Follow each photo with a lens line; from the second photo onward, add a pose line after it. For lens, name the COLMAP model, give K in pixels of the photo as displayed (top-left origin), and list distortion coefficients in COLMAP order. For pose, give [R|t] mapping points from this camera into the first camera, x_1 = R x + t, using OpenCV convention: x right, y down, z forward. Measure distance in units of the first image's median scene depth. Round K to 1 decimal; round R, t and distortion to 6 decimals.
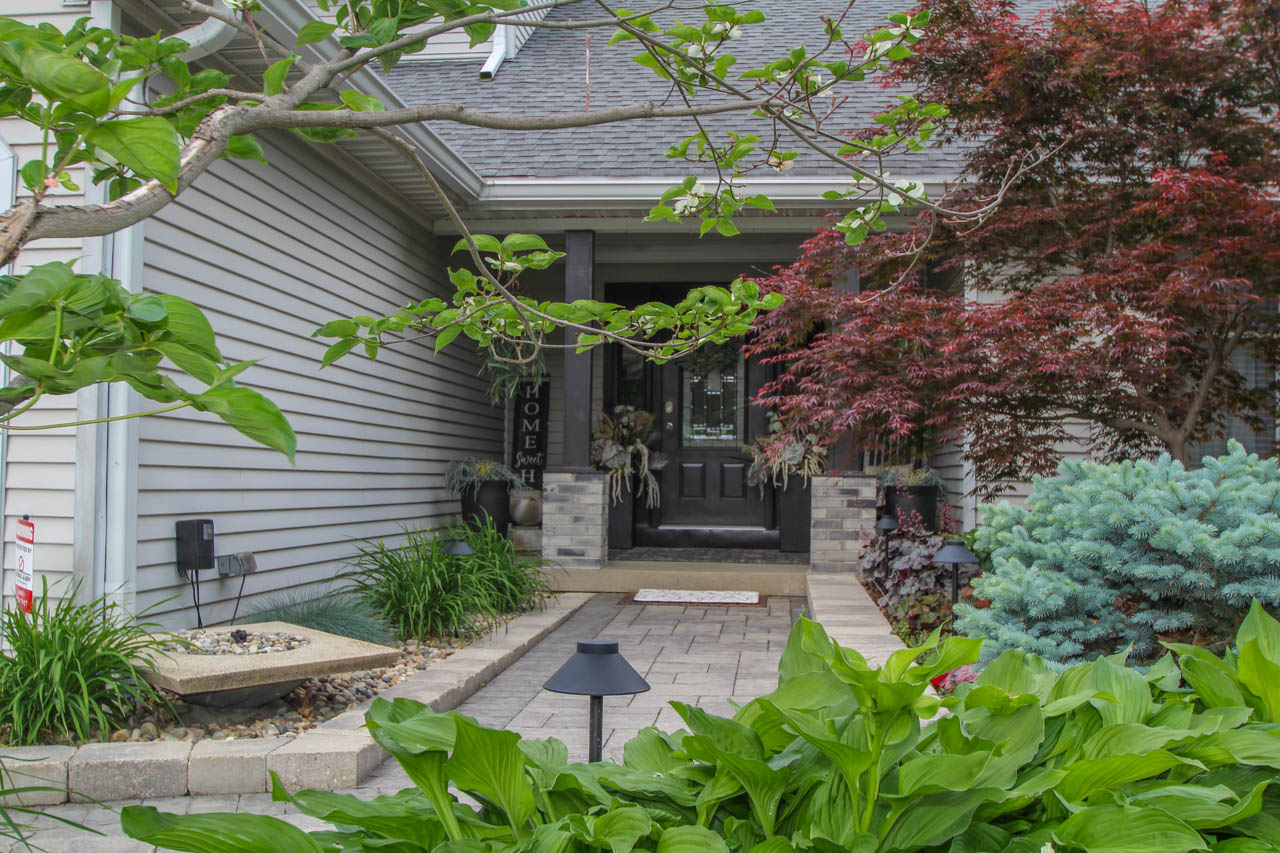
lens RADIAL K [[1307.0, 0, 640.0], [0, 1307.0, 426.5], [0, 0, 1]] dist [-0.004840, -0.004556]
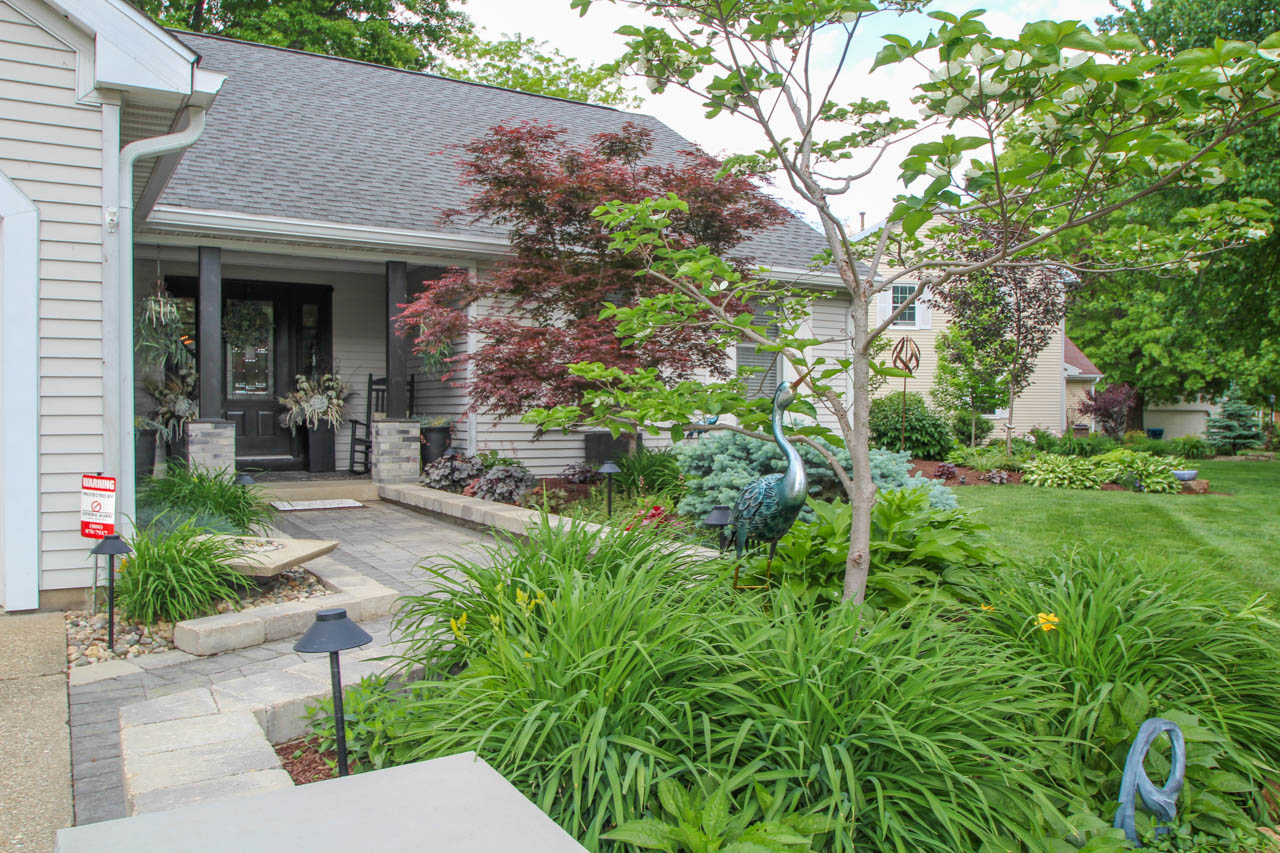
lens RADIAL K [[1007.0, 0, 640.0], [0, 1007.0, 426.5], [0, 0, 1]] dist [-0.024537, -0.000201]
pose [[0.793382, -0.022273, 0.608317, -0.278148], [-0.014466, 0.998358, 0.055422, -0.021800], [-0.608552, -0.052771, 0.791757, -0.100196]]
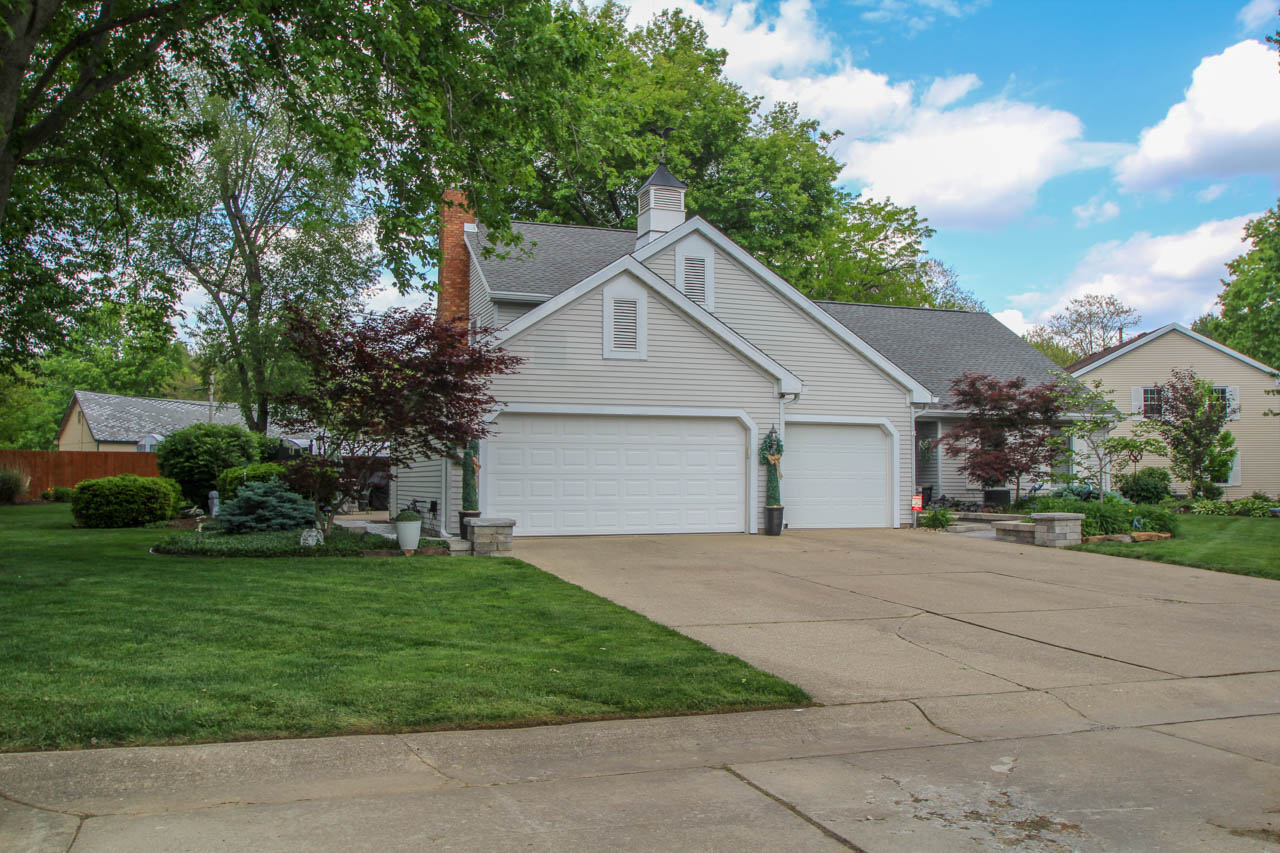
lens RADIAL K [[1079.6, 0, 640.0], [0, 1079.6, 426.5], [0, 0, 1]] dist [-0.064024, -0.000396]
pose [[0.906402, 0.009157, 0.422317, -1.540269], [-0.005638, 0.999938, -0.009580, -0.080457], [-0.422378, 0.006302, 0.906398, -1.229542]]
